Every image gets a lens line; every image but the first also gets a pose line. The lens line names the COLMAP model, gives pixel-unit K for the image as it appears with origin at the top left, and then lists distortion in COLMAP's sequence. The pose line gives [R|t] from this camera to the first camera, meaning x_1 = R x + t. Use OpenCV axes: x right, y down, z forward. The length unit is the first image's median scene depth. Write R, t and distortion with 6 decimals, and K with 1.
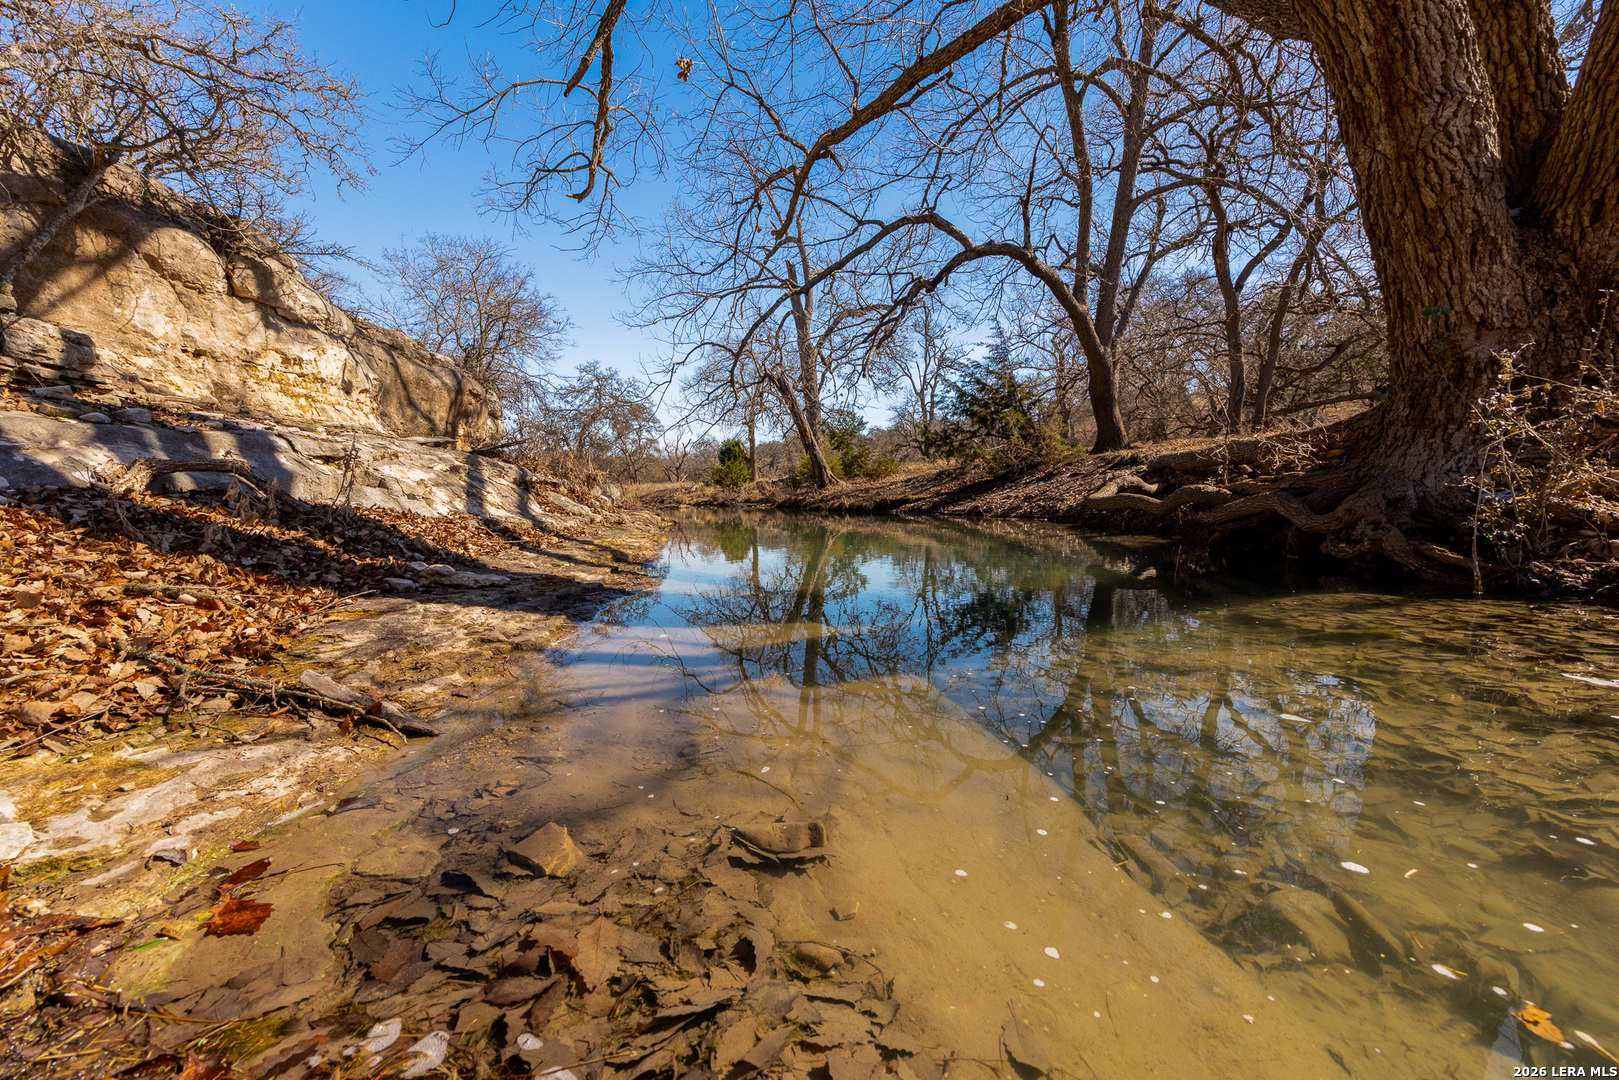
lens RADIAL K [[648.9, 0, 807.0], [0, 648.9, 544.5], [0, 0, 1]] dist [0.001889, 0.000143]
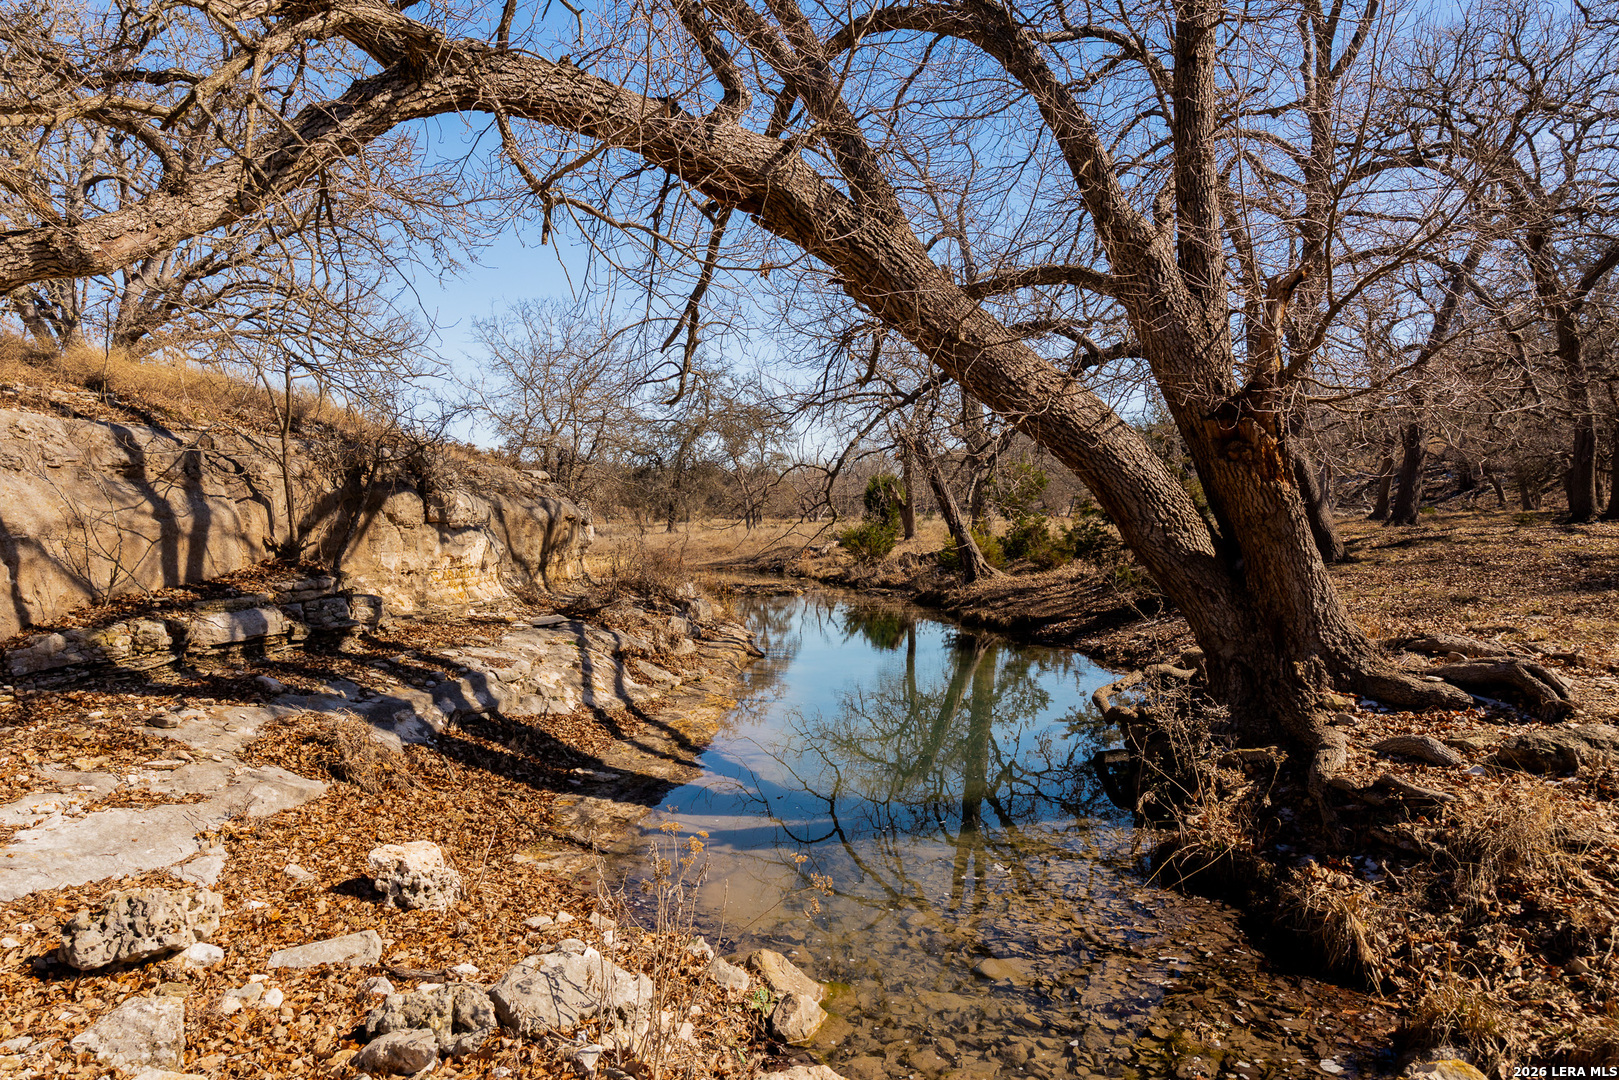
lens RADIAL K [[1036.5, 0, 798.8], [0, 1036.5, 540.1], [0, 0, 1]] dist [0.007474, 0.001310]
pose [[0.975938, 0.013070, -0.217657, 0.070428], [-0.025880, 0.998089, -0.056105, -0.047820], [0.216507, 0.060388, 0.974412, -0.187693]]
